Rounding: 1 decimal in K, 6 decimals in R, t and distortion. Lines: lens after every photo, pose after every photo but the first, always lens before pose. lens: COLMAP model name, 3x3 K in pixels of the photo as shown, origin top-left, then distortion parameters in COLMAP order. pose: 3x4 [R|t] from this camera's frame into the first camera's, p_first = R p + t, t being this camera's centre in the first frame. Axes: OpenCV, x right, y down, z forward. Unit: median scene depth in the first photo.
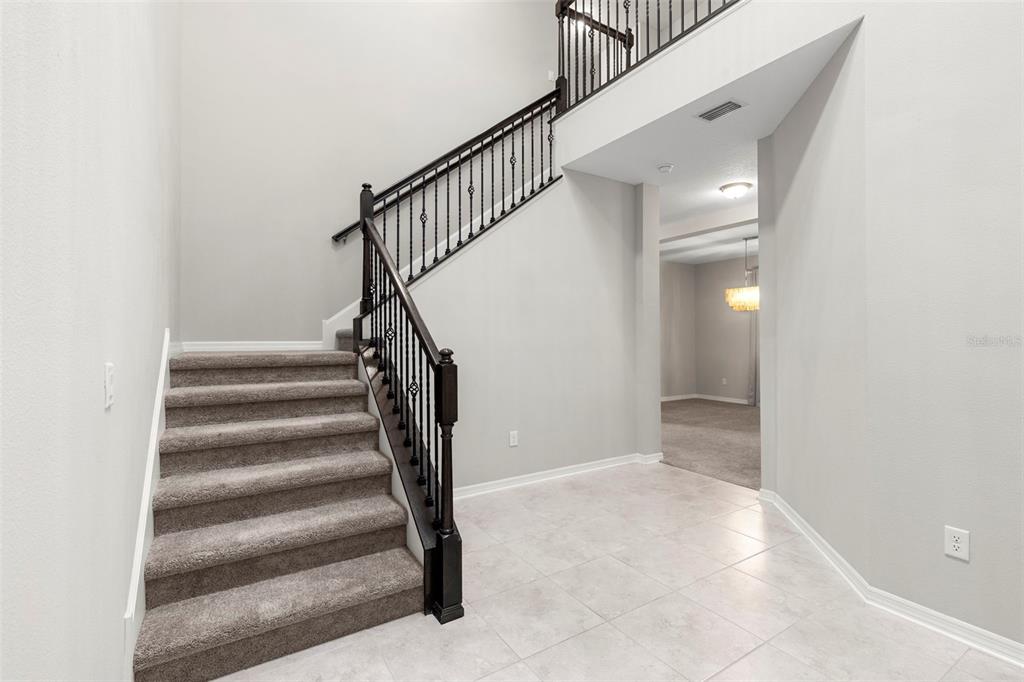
lens RADIAL K [[532.4, 0, 519.2], [0, 532.4, 339.7], [0, 0, 1]] dist [0.003814, -0.000975]
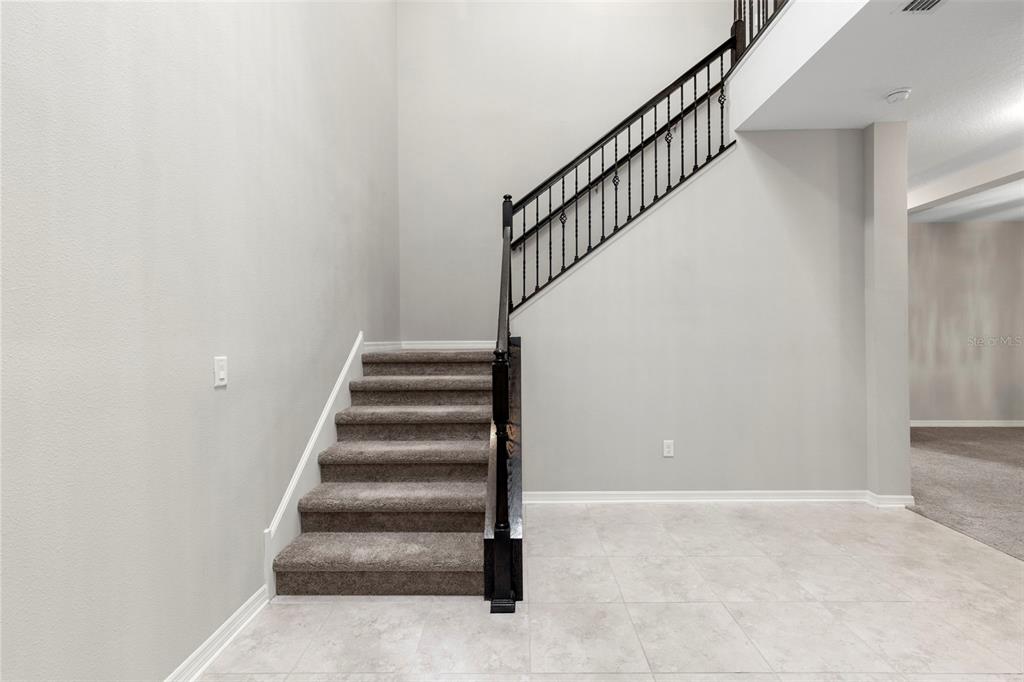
lens RADIAL K [[532.4, 0, 519.2], [0, 532.4, 339.7], [0, 0, 1]] dist [0.003814, -0.000975]
pose [[0.788456, -0.003868, -0.615079, 0.464583], [0.006479, 0.999977, 0.002017, -0.000889], [0.615057, -0.005576, 0.788463, 0.187006]]
